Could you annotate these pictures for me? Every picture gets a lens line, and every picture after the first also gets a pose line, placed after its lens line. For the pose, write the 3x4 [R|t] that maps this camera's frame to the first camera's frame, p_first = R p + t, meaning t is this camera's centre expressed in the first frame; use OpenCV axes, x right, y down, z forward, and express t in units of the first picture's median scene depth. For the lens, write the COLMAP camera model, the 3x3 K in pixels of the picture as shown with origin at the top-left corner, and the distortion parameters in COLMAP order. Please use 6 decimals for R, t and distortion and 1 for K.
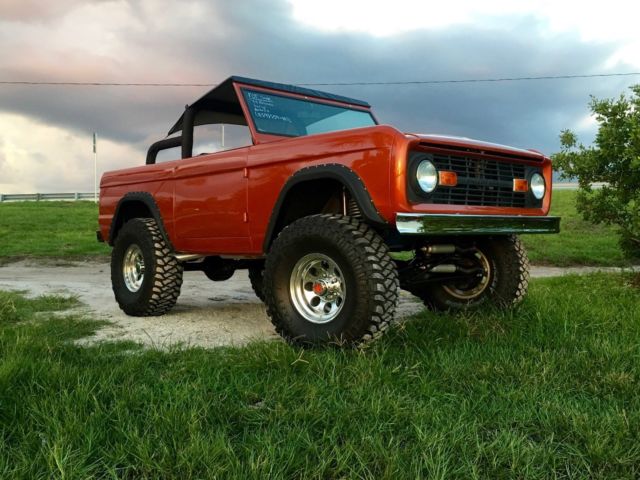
lens RADIAL K [[653.9, 0, 320.0], [0, 653.9, 240.0], [0, 0, 1]] dist [0.020737, 0.010233]
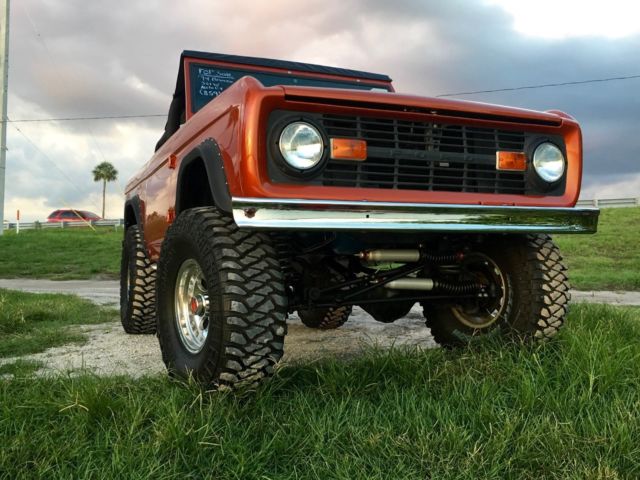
lens RADIAL K [[653.9, 0, 320.0], [0, 653.9, 240.0], [0, 0, 1]] dist [0.020737, 0.010233]
pose [[0.942661, -0.005487, -0.333707, 0.328113], [-0.005095, 0.999512, -0.030827, 0.017982], [0.333713, 0.030759, 0.942173, 0.292244]]
